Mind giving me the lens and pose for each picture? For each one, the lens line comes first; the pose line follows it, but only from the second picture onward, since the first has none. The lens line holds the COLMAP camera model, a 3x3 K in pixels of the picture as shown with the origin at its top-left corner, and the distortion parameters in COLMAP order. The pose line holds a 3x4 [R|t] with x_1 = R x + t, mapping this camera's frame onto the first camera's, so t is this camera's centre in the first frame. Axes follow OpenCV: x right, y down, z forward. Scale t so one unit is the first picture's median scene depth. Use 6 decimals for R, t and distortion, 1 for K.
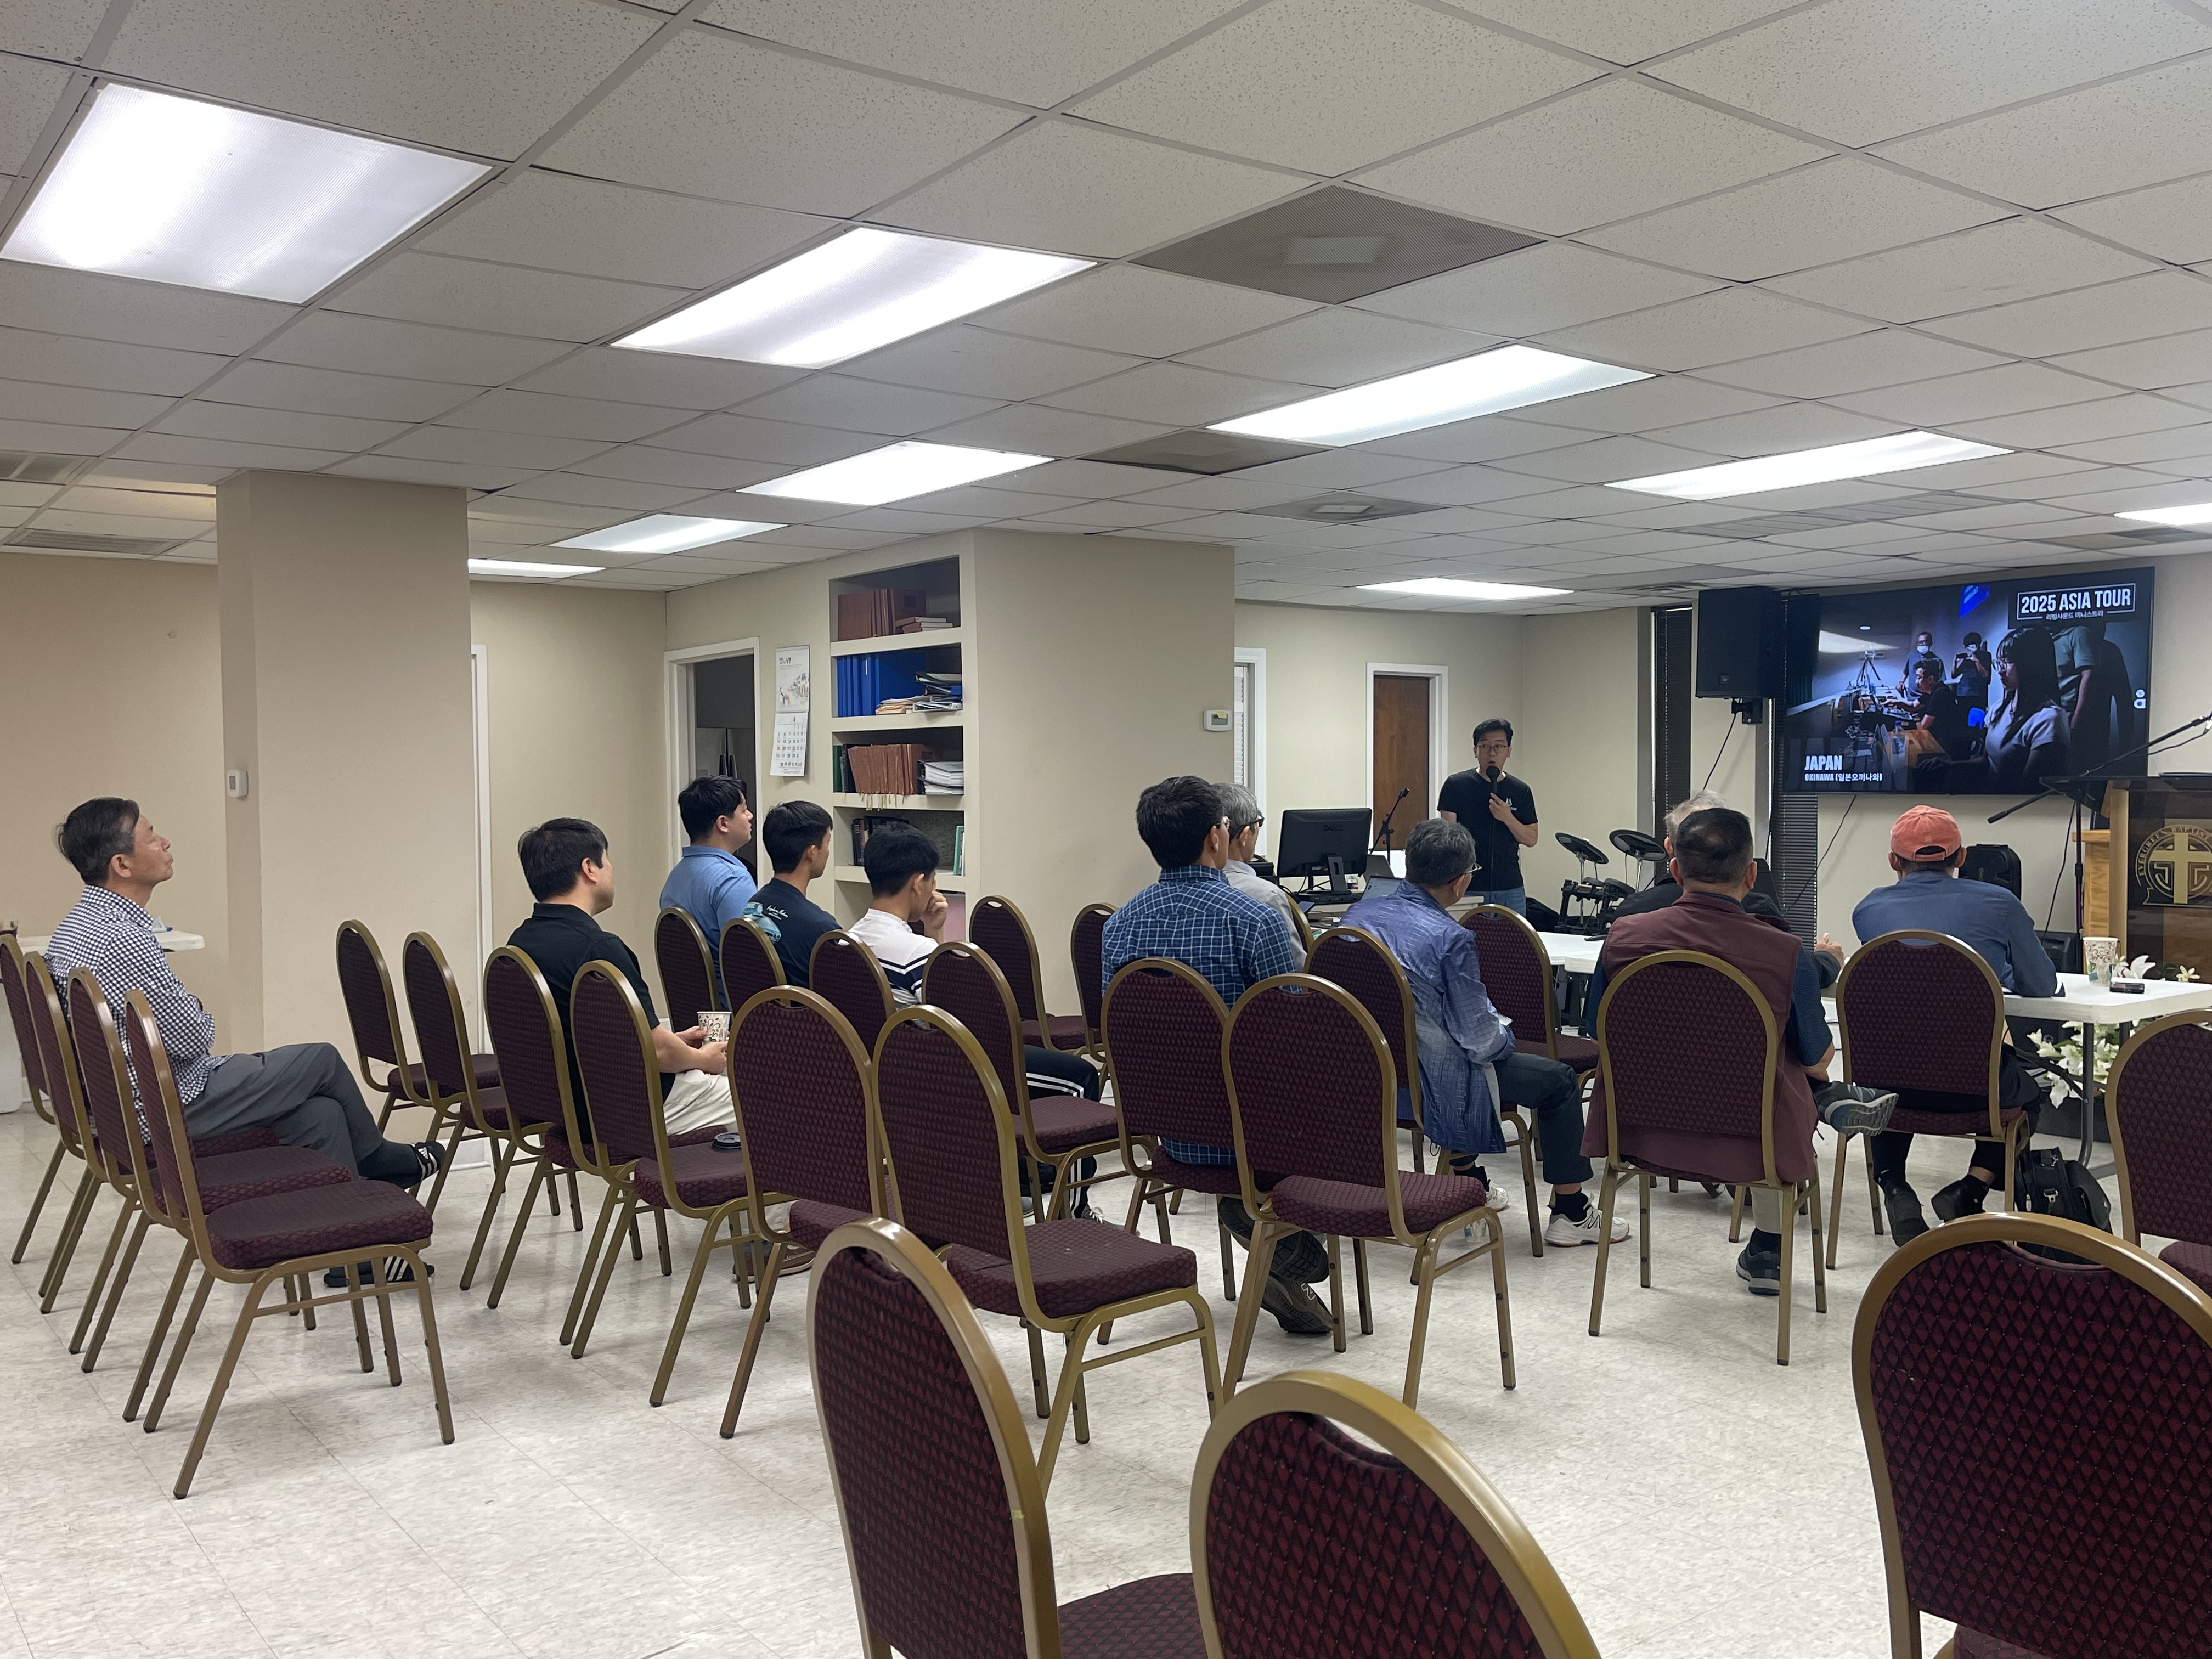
lens RADIAL K [[1887.6, 0, 1121.8], [0, 1887.6, 846.8], [0, 0, 1]] dist [0.033153, -0.006878]
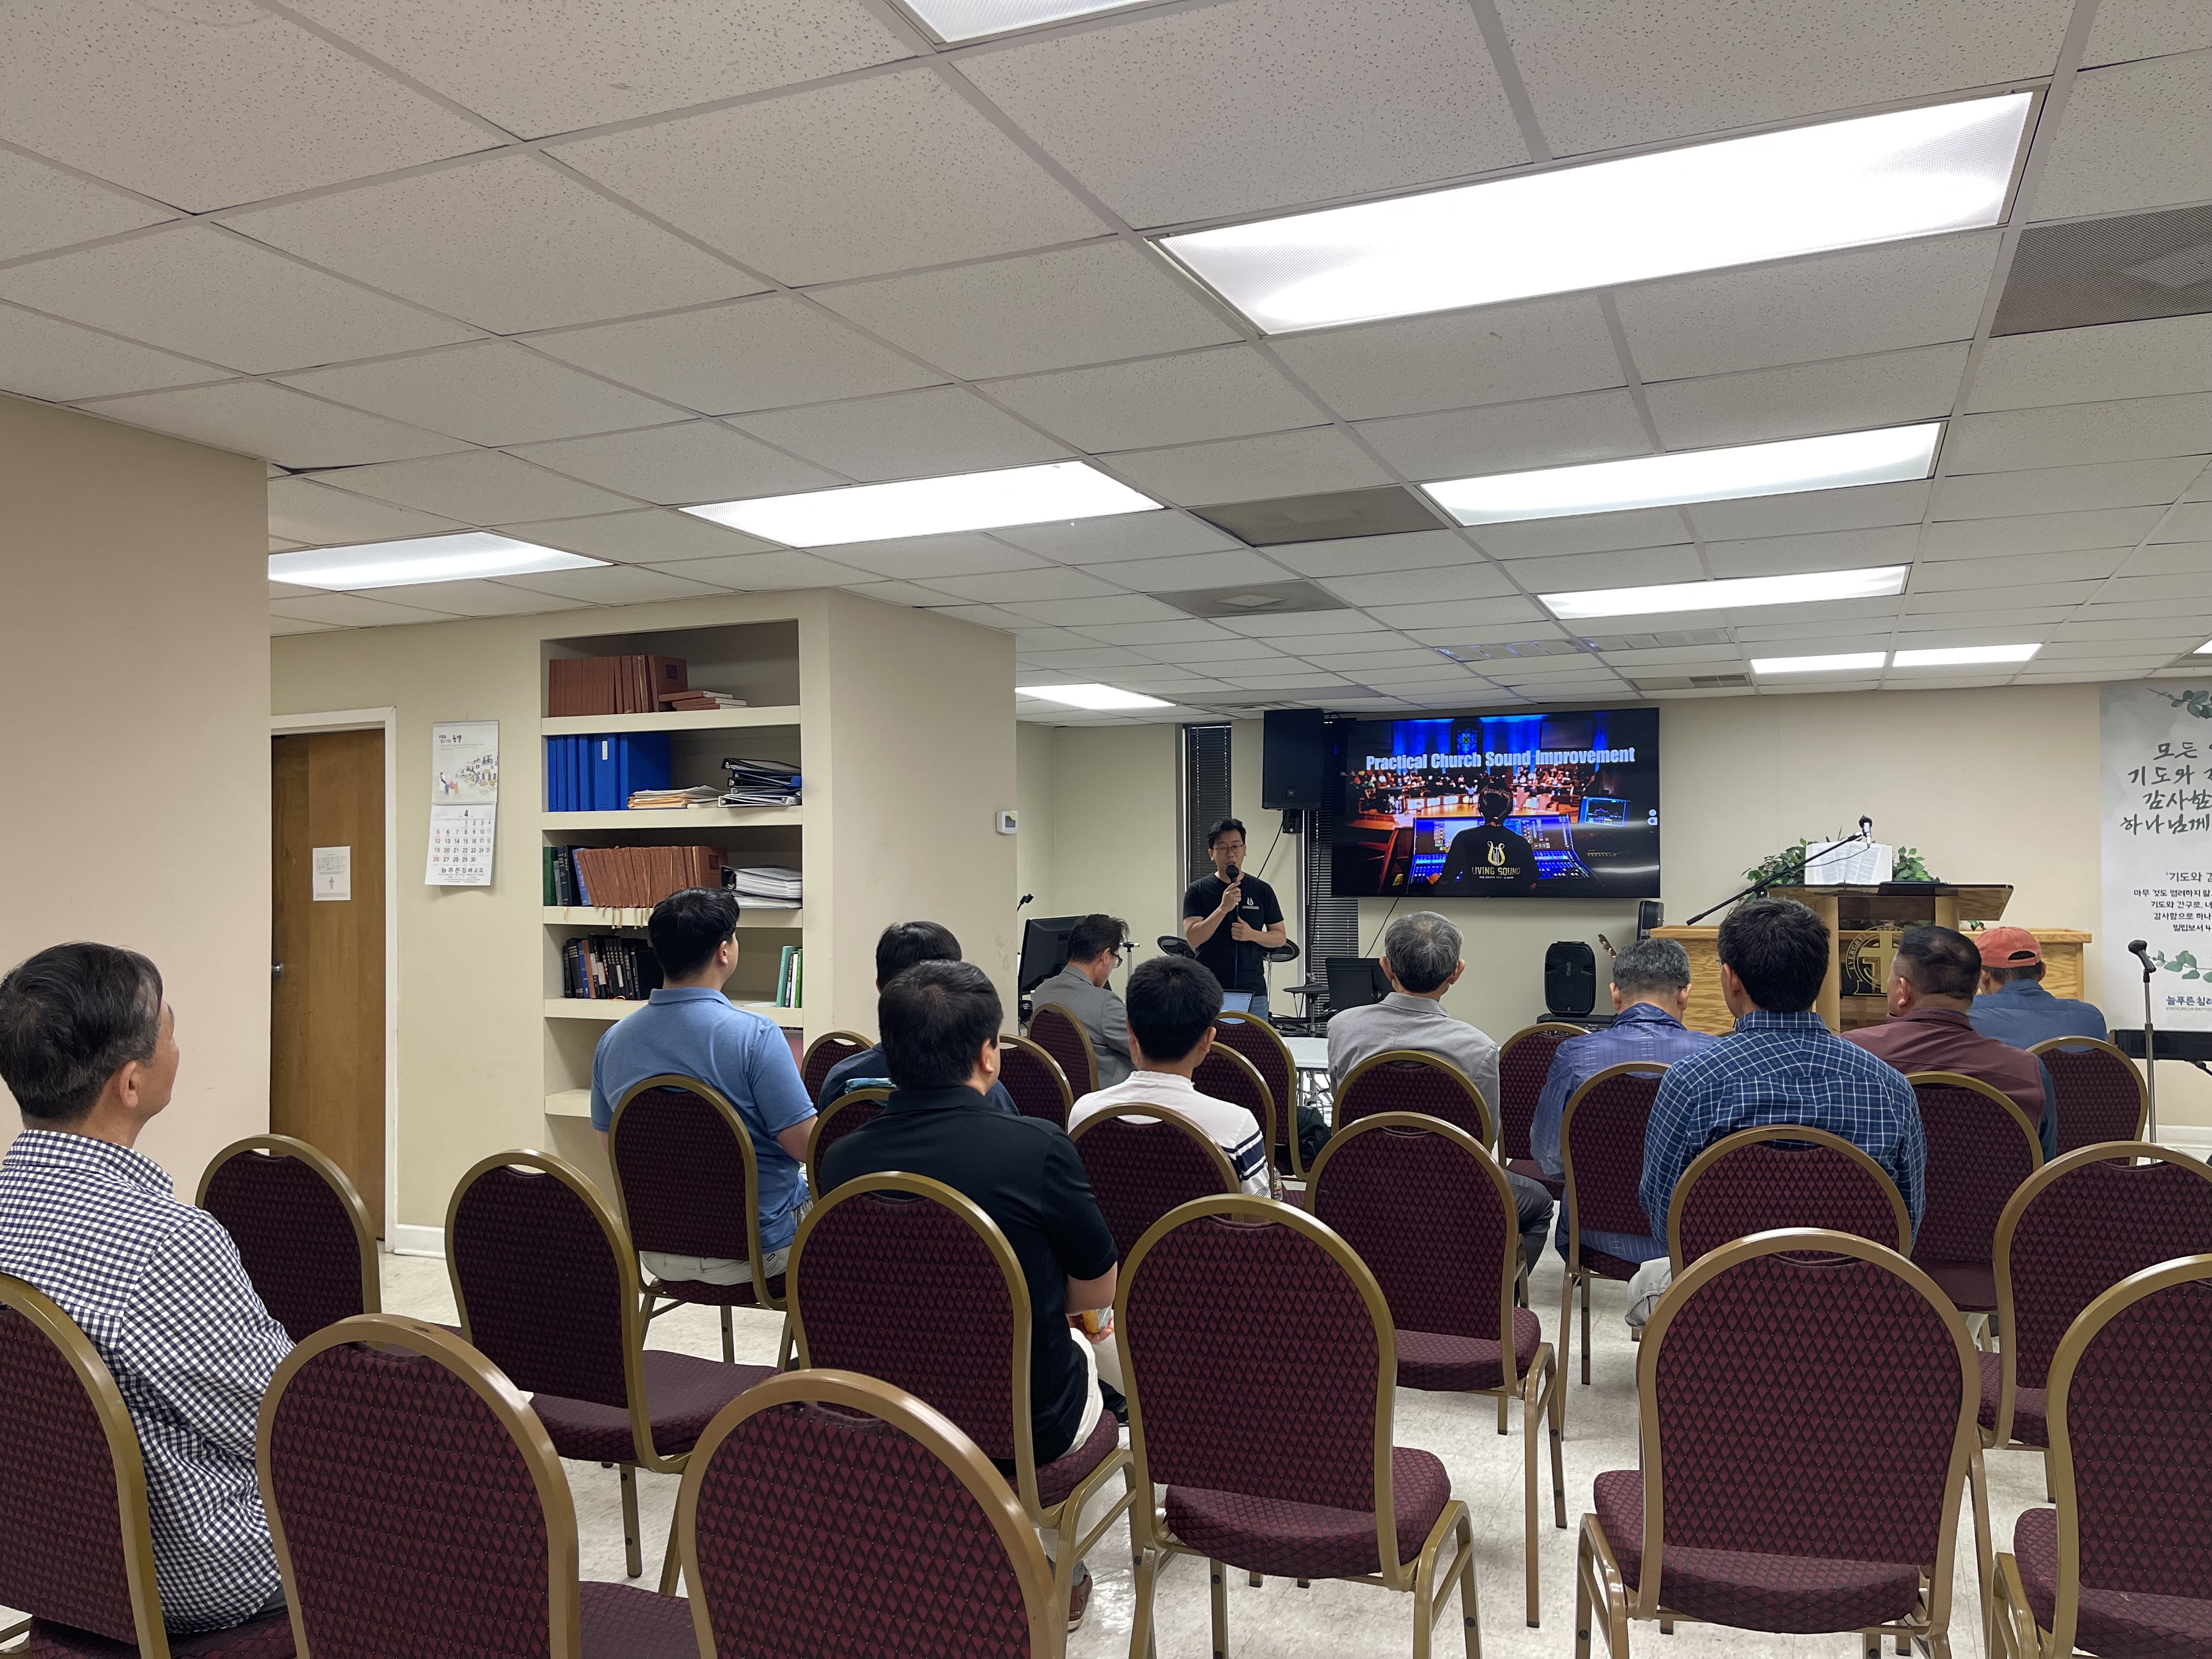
lens RADIAL K [[1666.2, 0, 1118.9], [0, 1666.2, 831.8], [0, 0, 1]] dist [-0.003943, 0.001017]
pose [[0.881692, 0.012210, 0.471667, -0.297389], [0.017665, 0.998110, -0.058859, -0.015421], [-0.471494, 0.060228, 0.879810, 0.291566]]
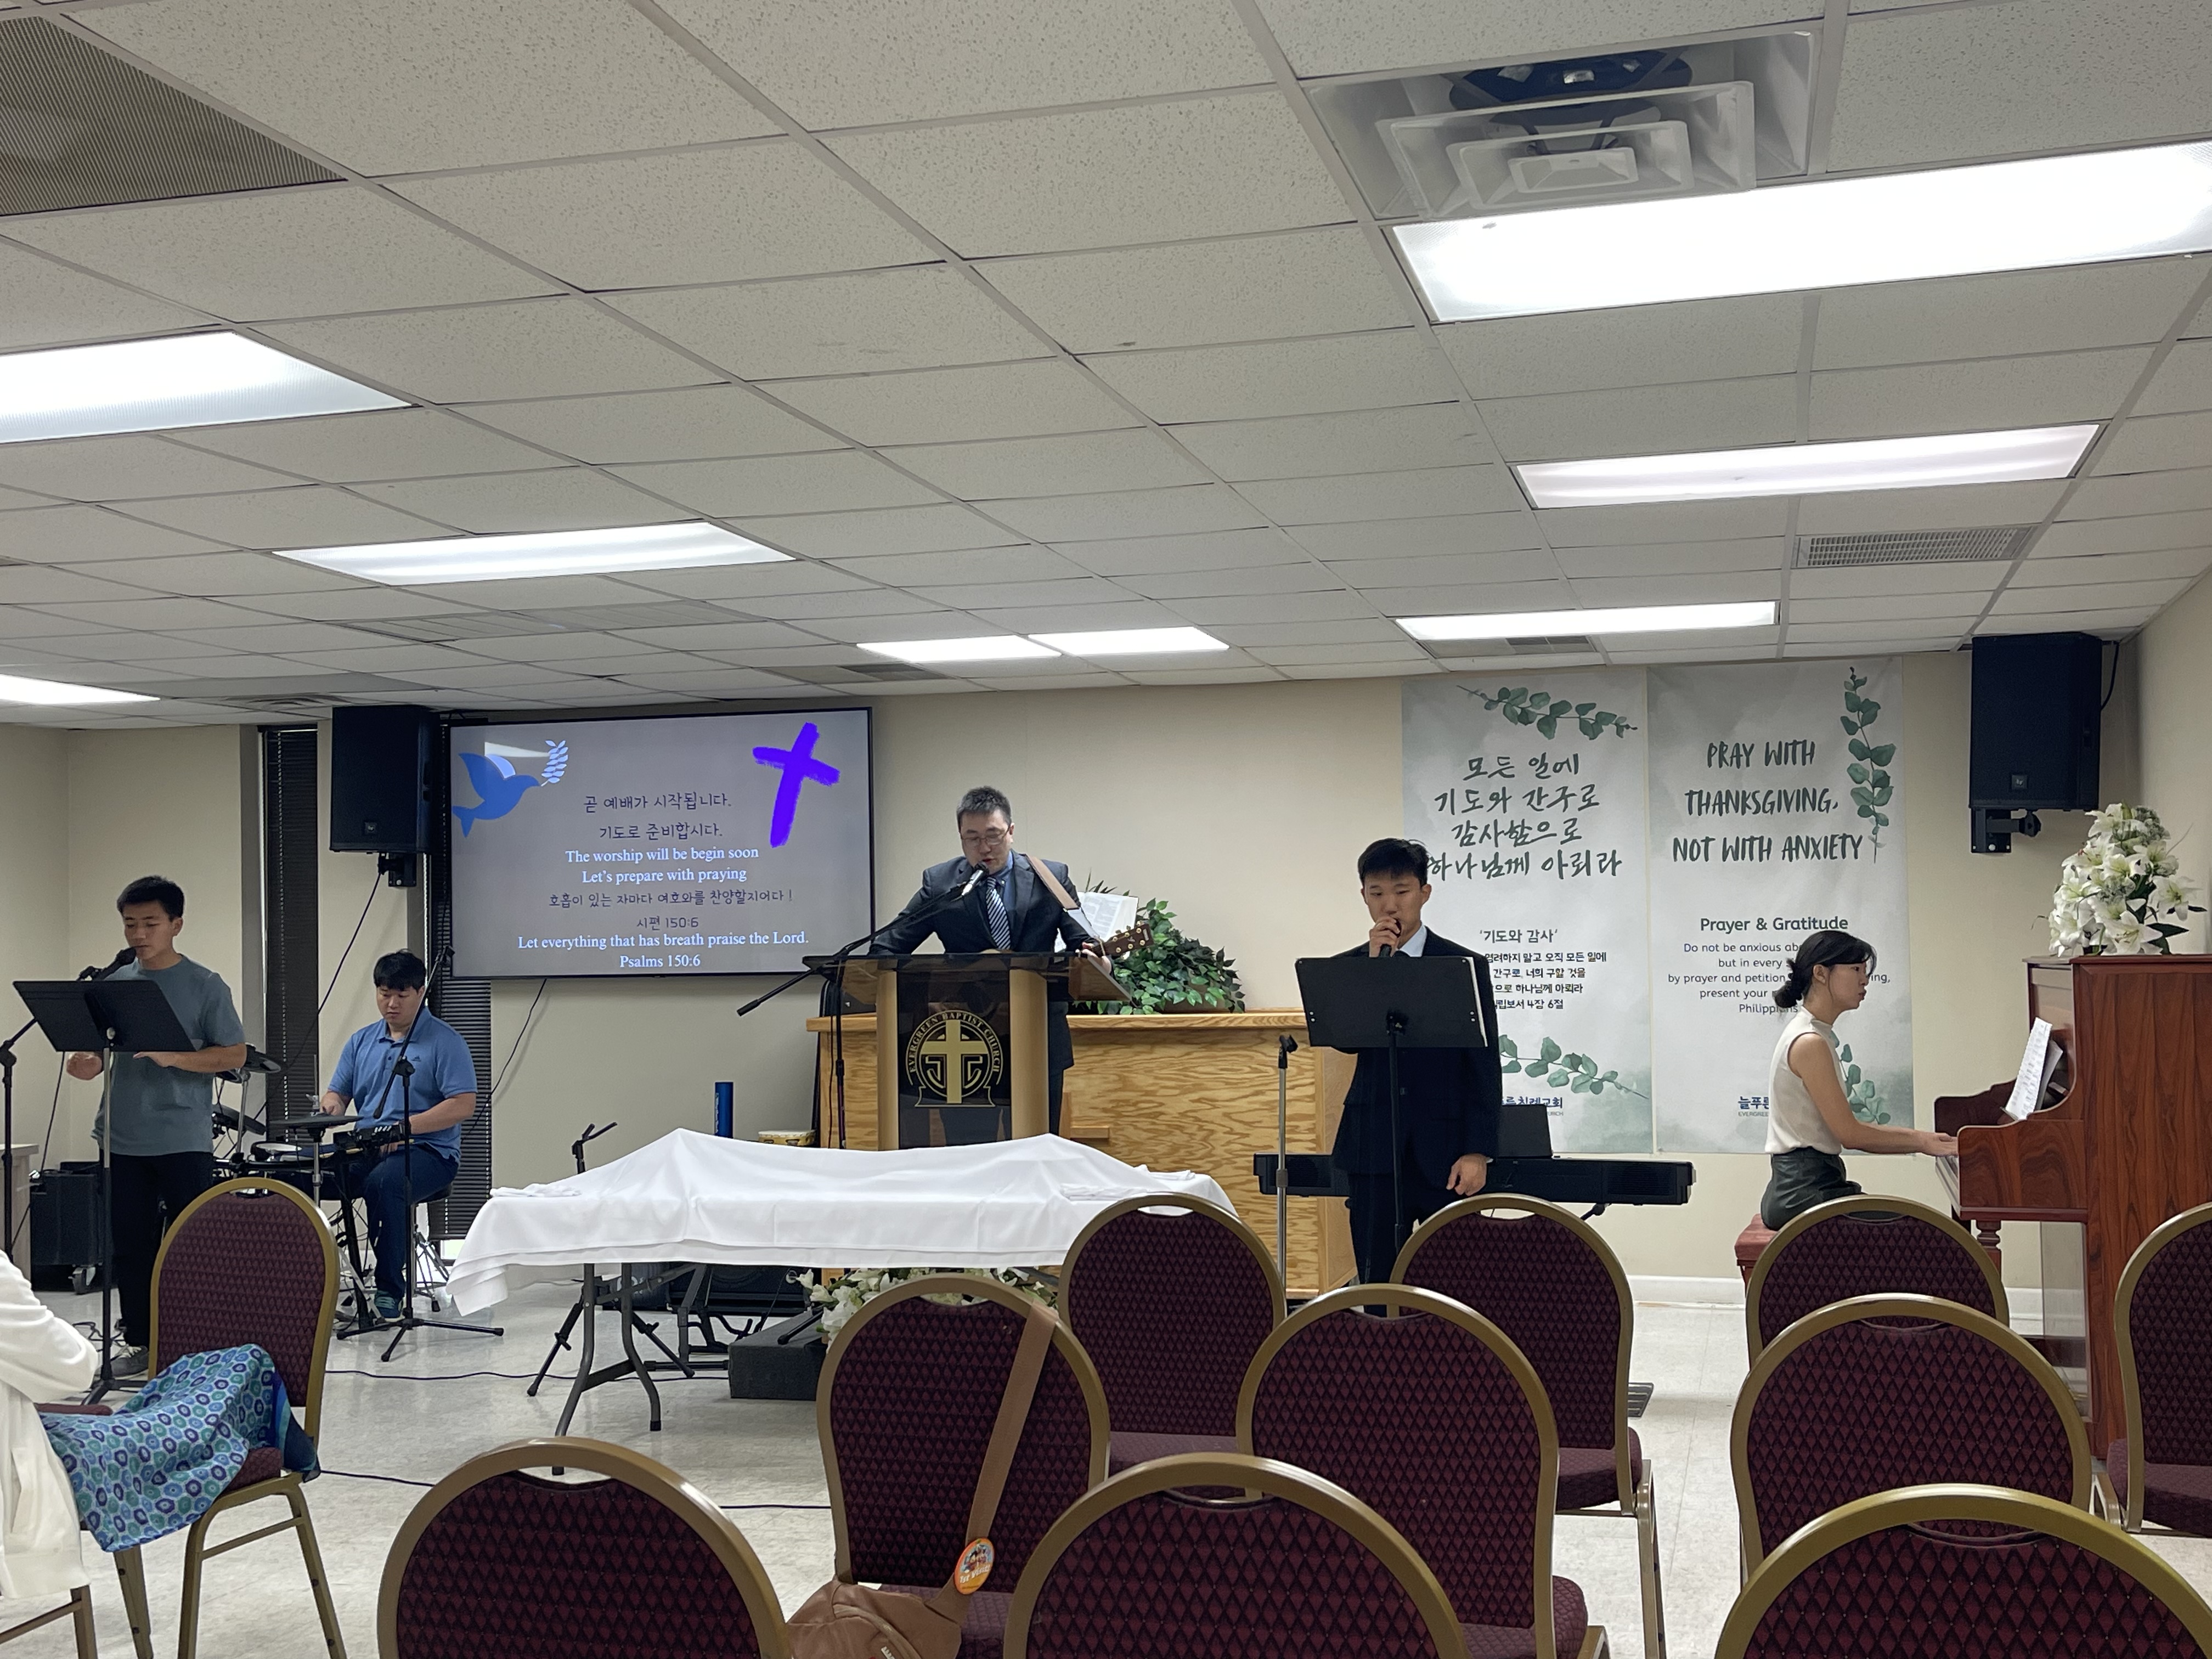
lens RADIAL K [[2424.6, 0, 1135.7], [0, 2424.6, 833.4], [0, 0, 1]] dist [0.062710, 0.000000]
pose [[0.792585, 0.015031, 0.609576, -0.036217], [0.035801, 0.996824, -0.071128, -0.009267], [-0.608709, 0.078199, 0.789530, 0.079737]]
